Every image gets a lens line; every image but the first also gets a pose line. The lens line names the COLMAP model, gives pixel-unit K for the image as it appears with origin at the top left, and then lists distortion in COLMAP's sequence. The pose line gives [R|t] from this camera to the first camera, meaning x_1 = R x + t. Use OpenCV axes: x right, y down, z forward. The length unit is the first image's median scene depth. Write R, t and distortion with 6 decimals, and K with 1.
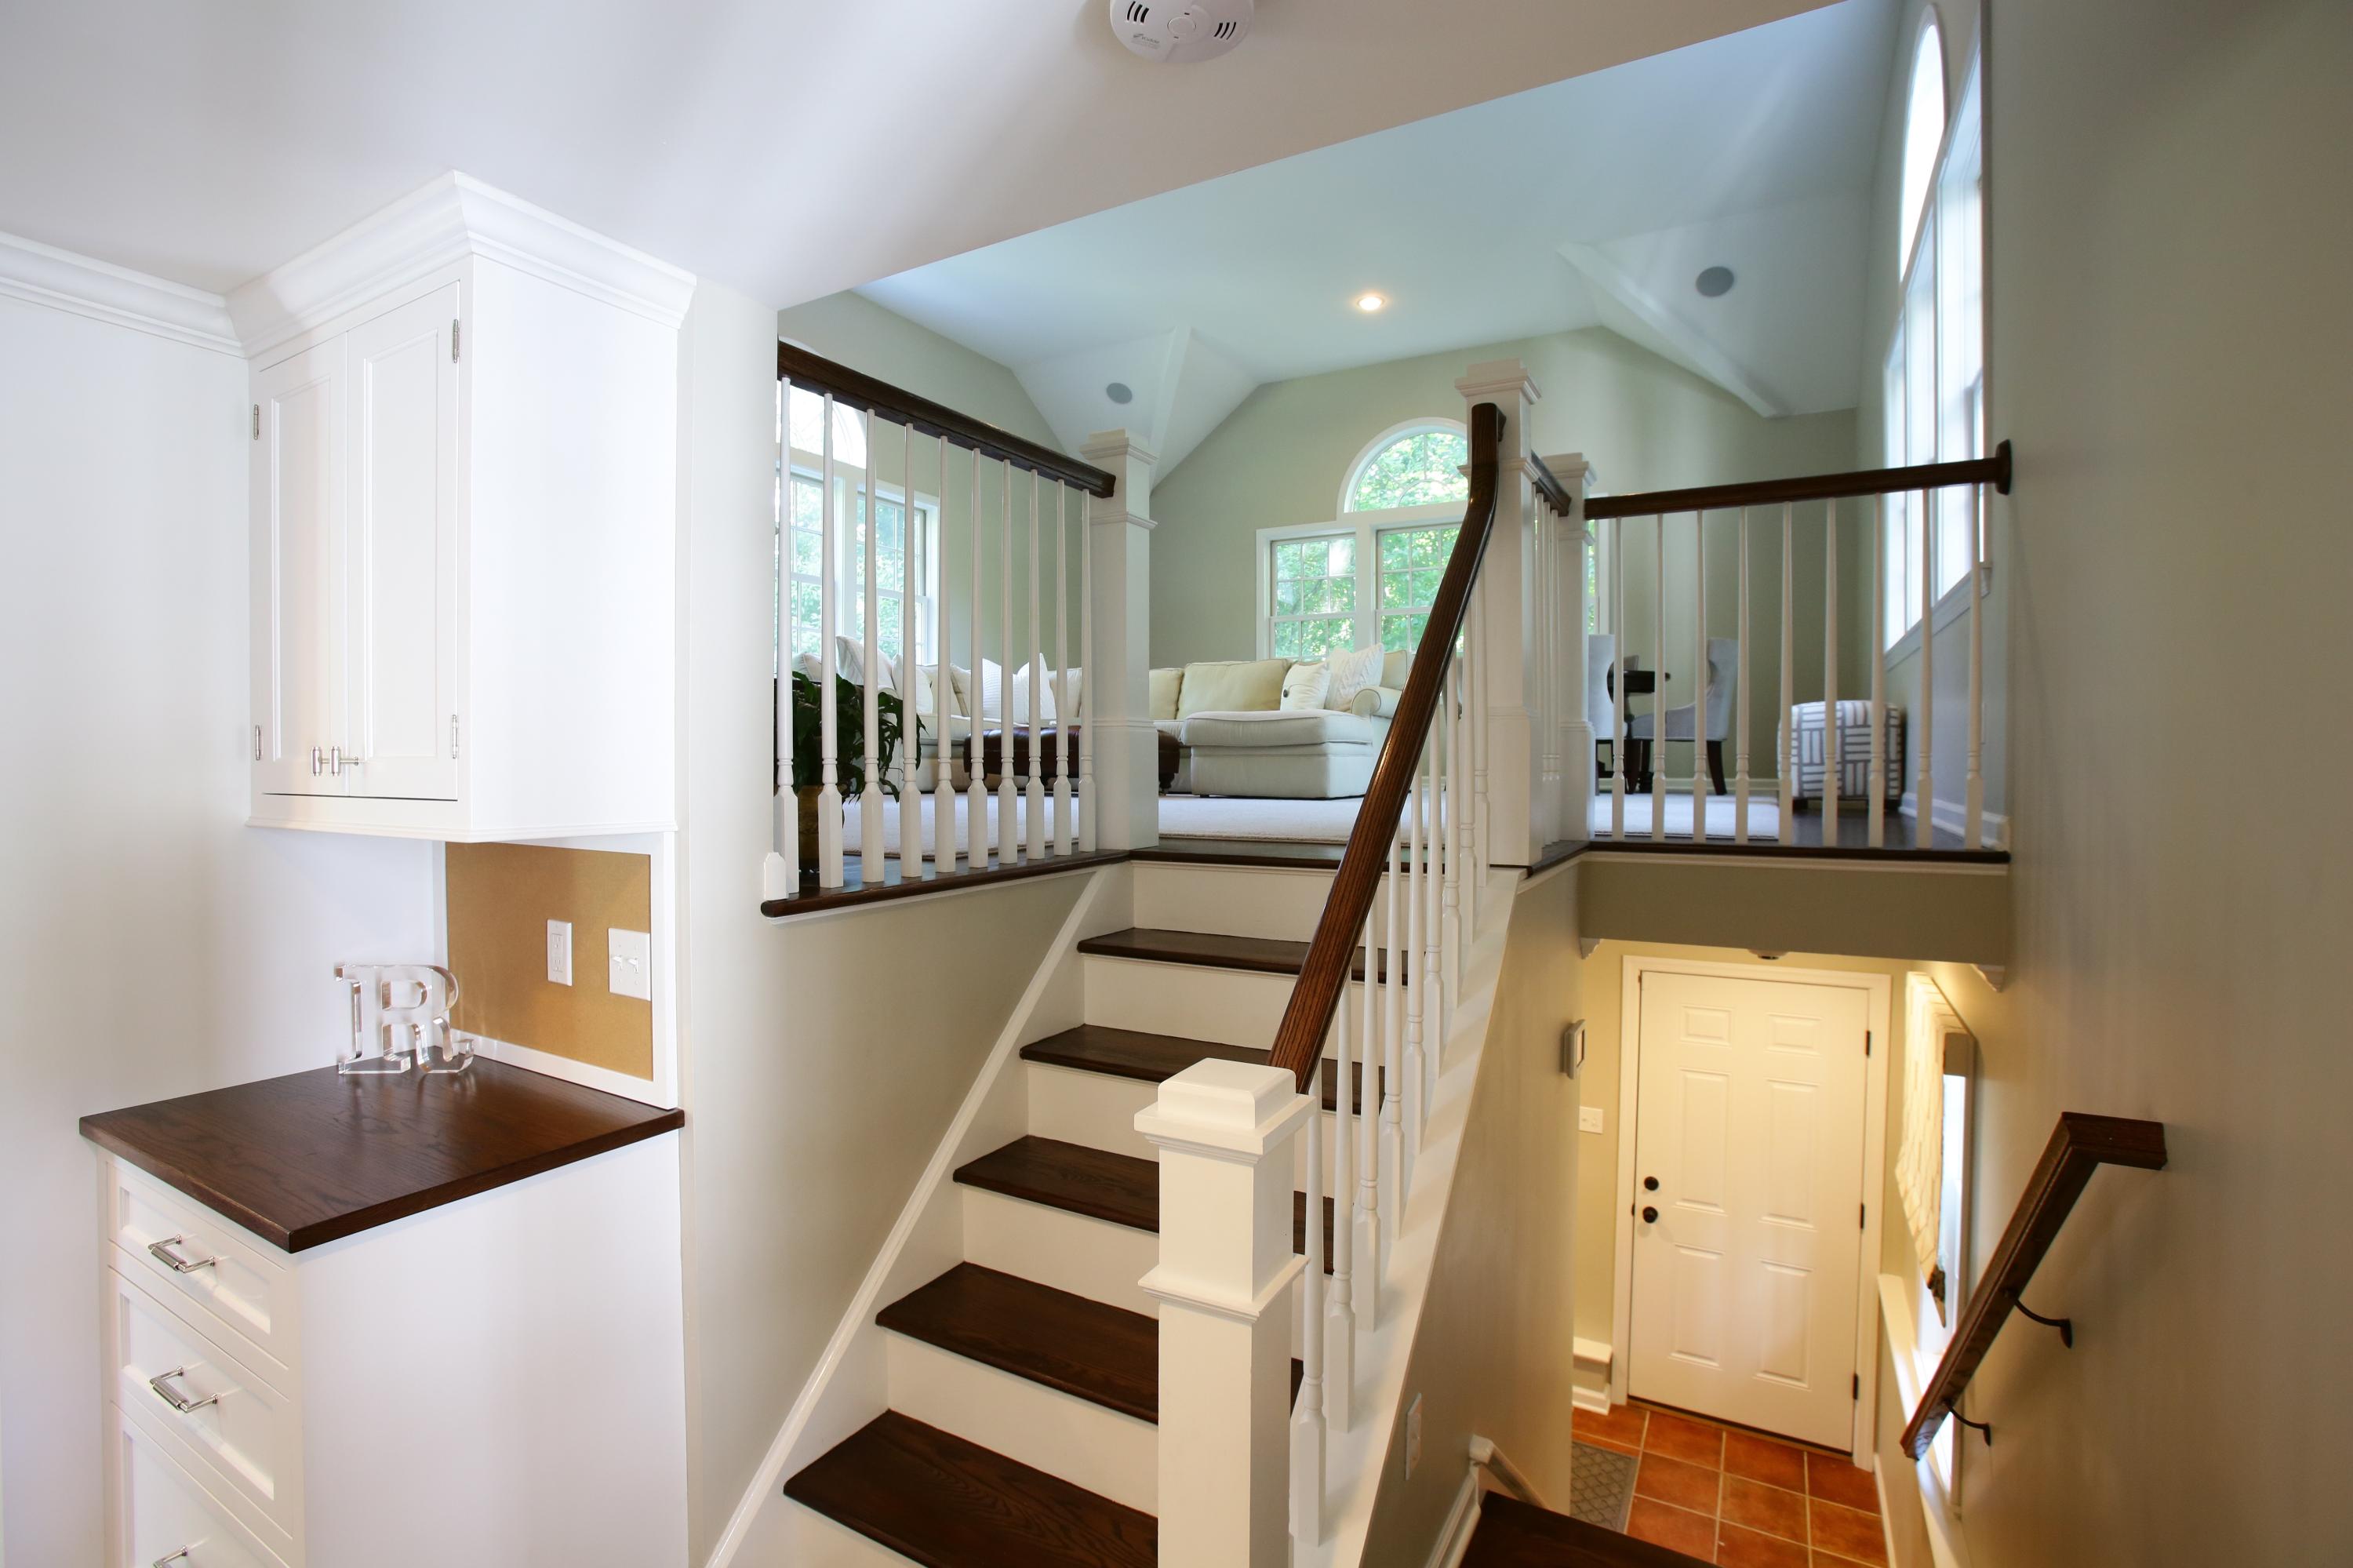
lens RADIAL K [[1054.1, 0, 1176.5], [0, 1054.1, 784.0], [0, 0, 1]] dist [-0.001759, -0.000121]
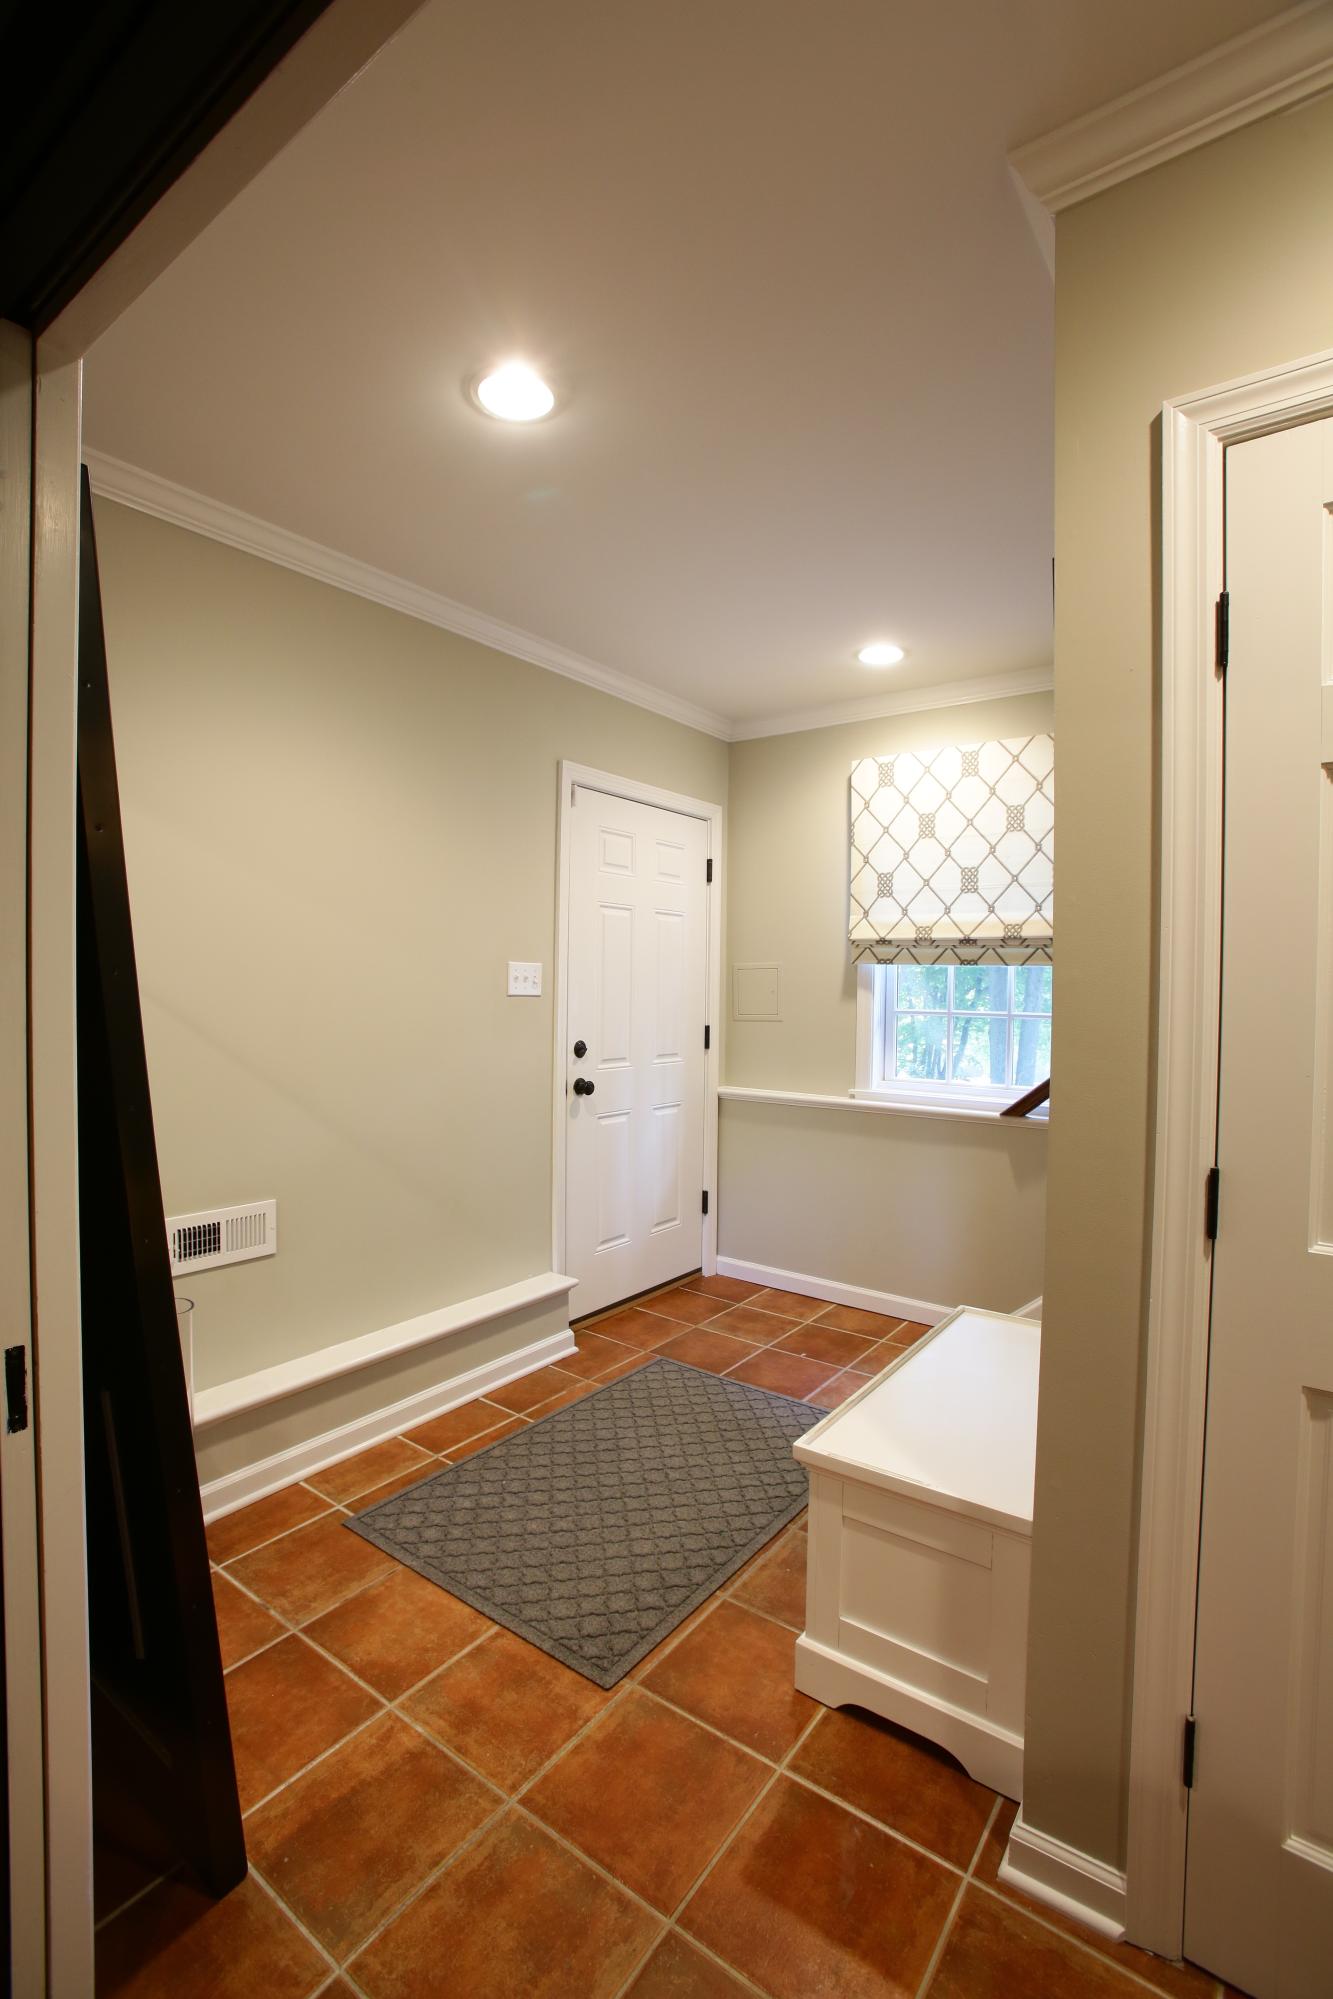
lens RADIAL K [[907.6, 0, 666.5], [0, 907.6, 999.5], [0, 0, 1]] dist [-0.001651, 0.000036]
pose [[0.135804, -0.004653, 0.990725, -0.238511], [0.012055, 0.999923, 0.003044, 0.349977], [-0.990662, 0.011530, 0.135849, 0.865303]]
